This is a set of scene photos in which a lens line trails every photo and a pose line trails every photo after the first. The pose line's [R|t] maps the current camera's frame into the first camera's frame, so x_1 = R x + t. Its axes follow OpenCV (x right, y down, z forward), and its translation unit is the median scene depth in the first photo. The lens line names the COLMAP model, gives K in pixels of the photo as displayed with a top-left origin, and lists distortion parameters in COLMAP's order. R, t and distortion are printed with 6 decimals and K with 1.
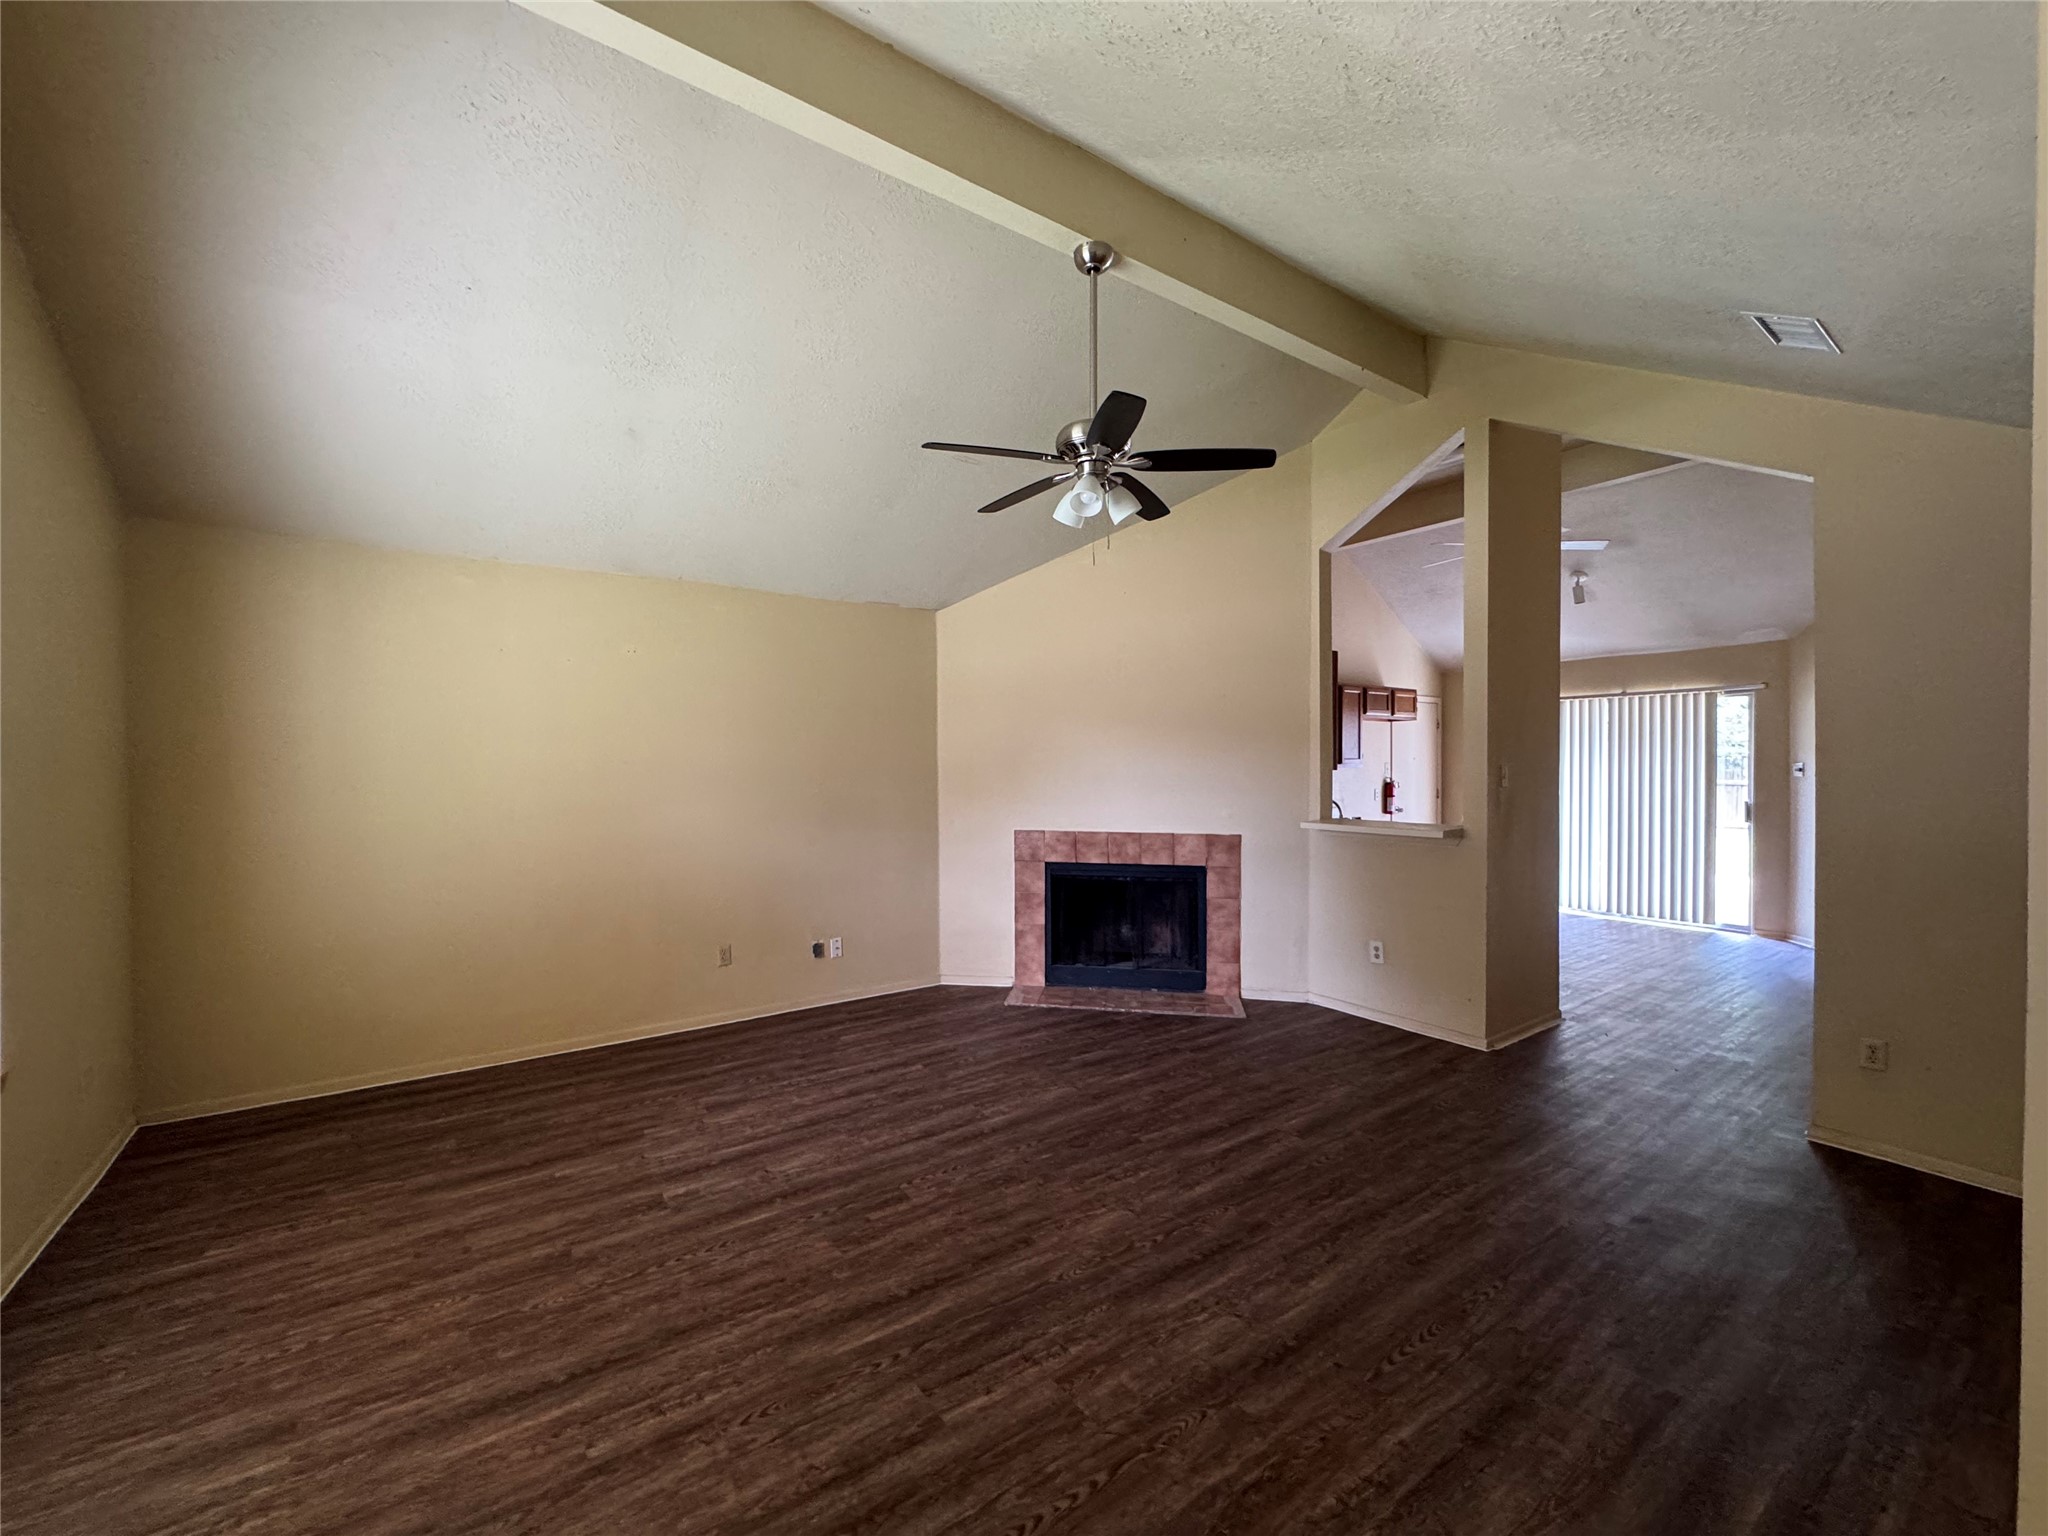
lens RADIAL K [[819.4, 0, 1022.1], [0, 819.4, 768.0], [0, 0, 1]] dist [-0.002076, -0.000337]
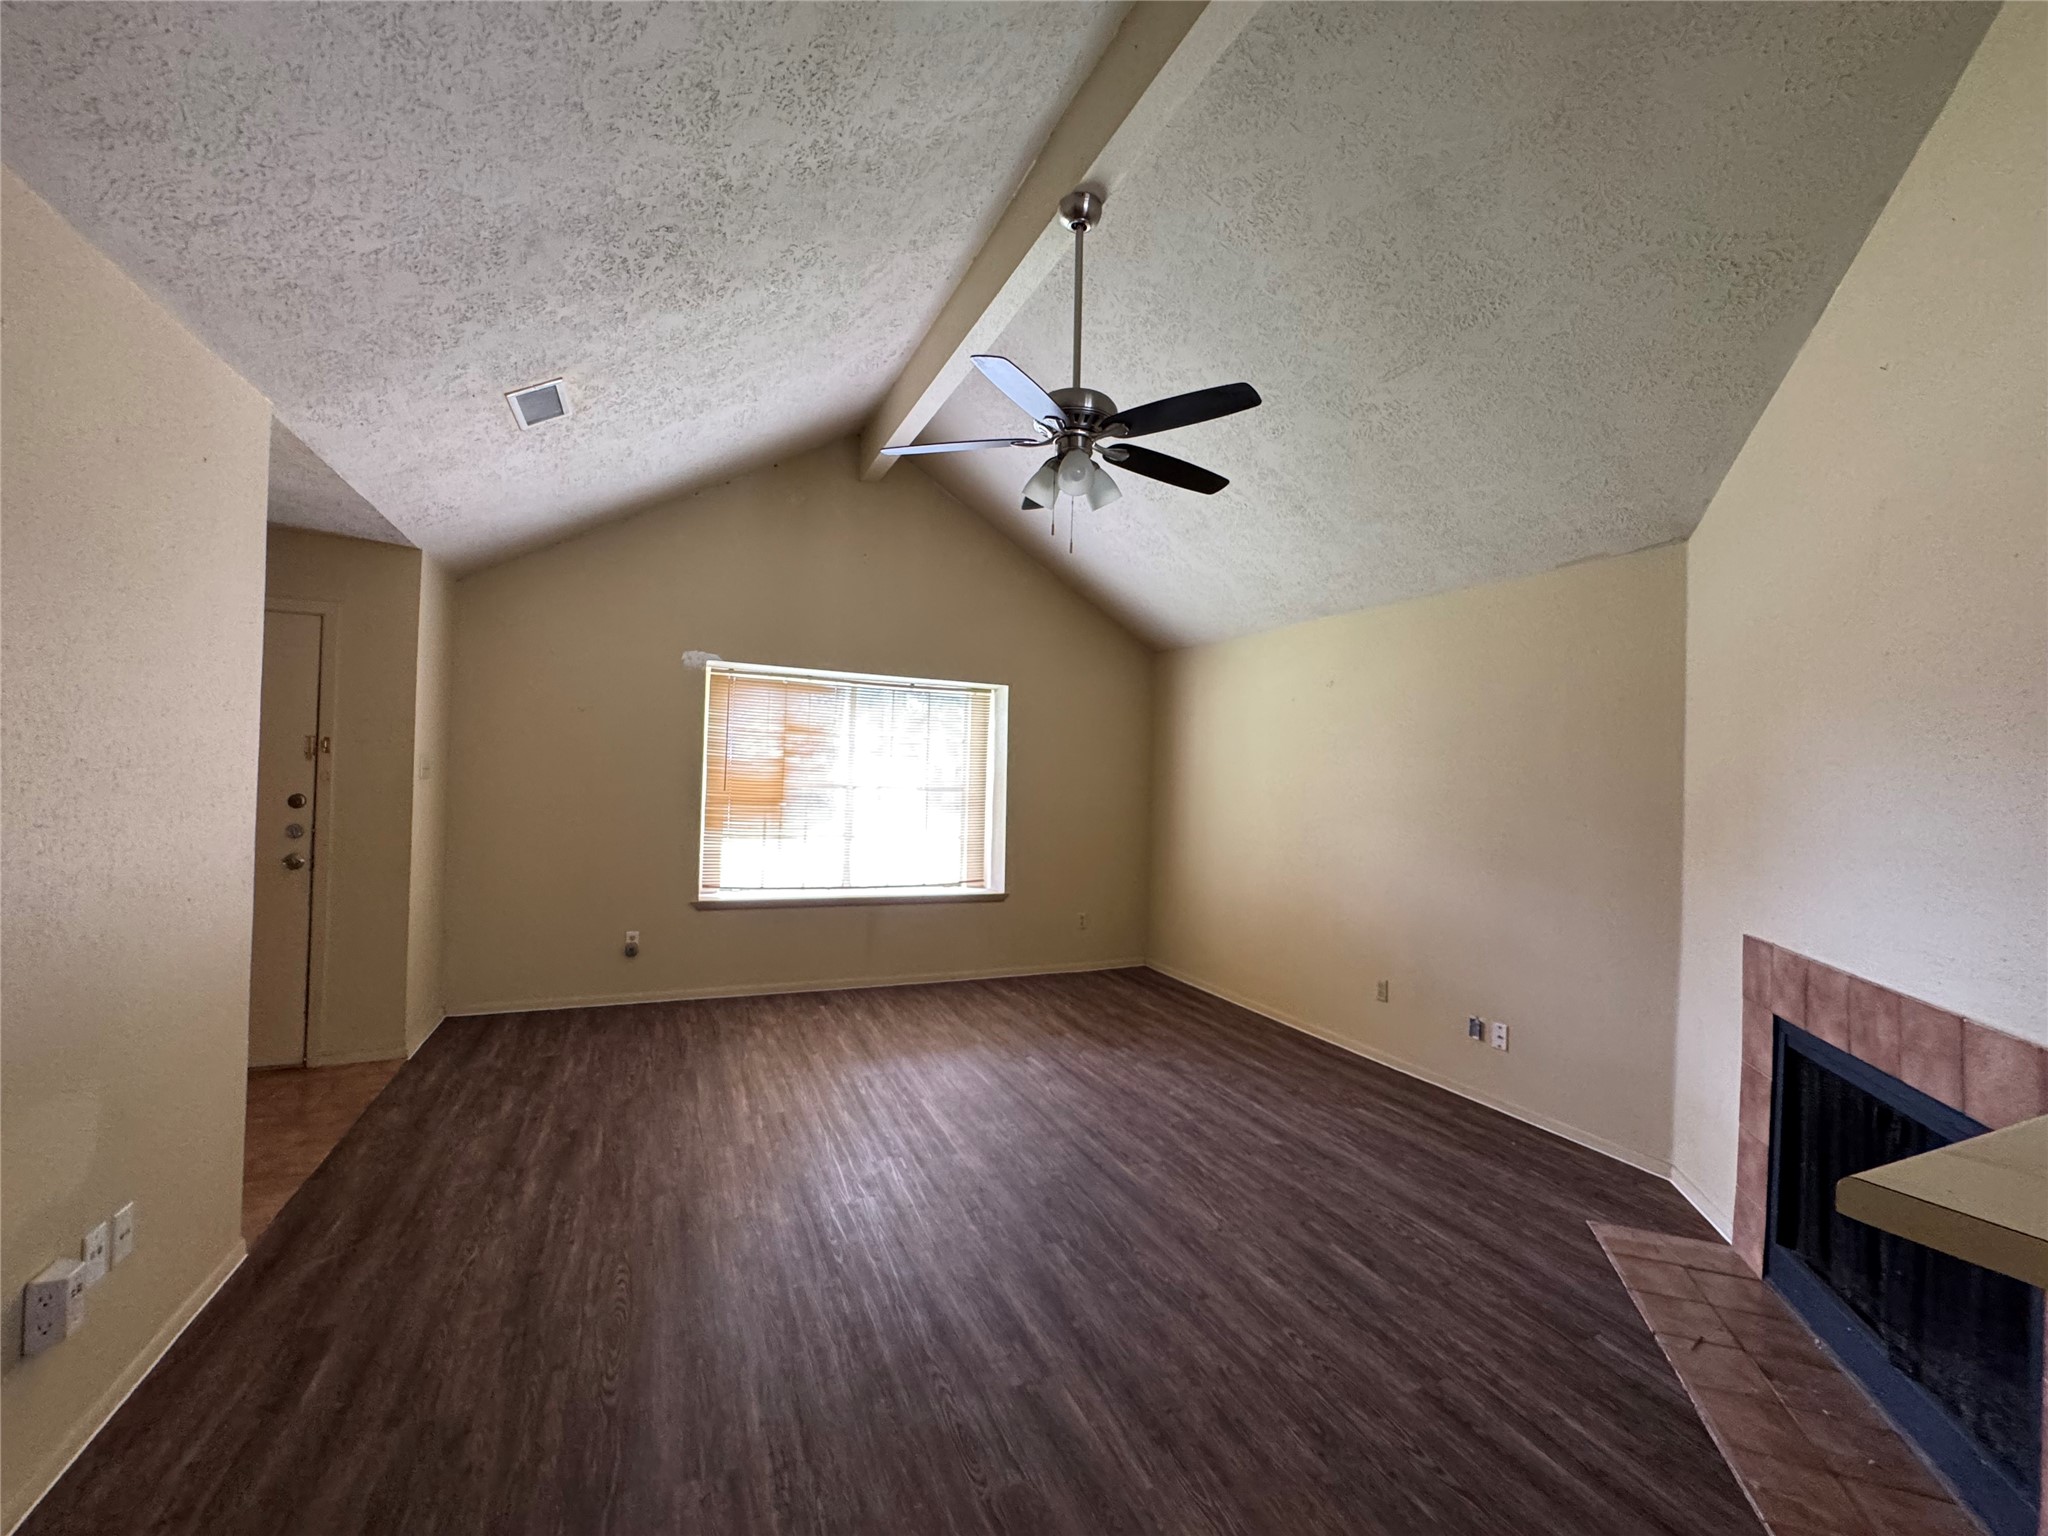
lens RADIAL K [[819.4, 0, 1022.5], [0, 819.4, 770.0], [0, 0, 1]] dist [-0.002076, -0.000337]
pose [[-0.191899, -0.014180, -0.981312, 0.783681], [-0.040701, 0.999150, -0.006478, -0.003947], [0.980570, 0.038697, -0.192313, 0.917526]]
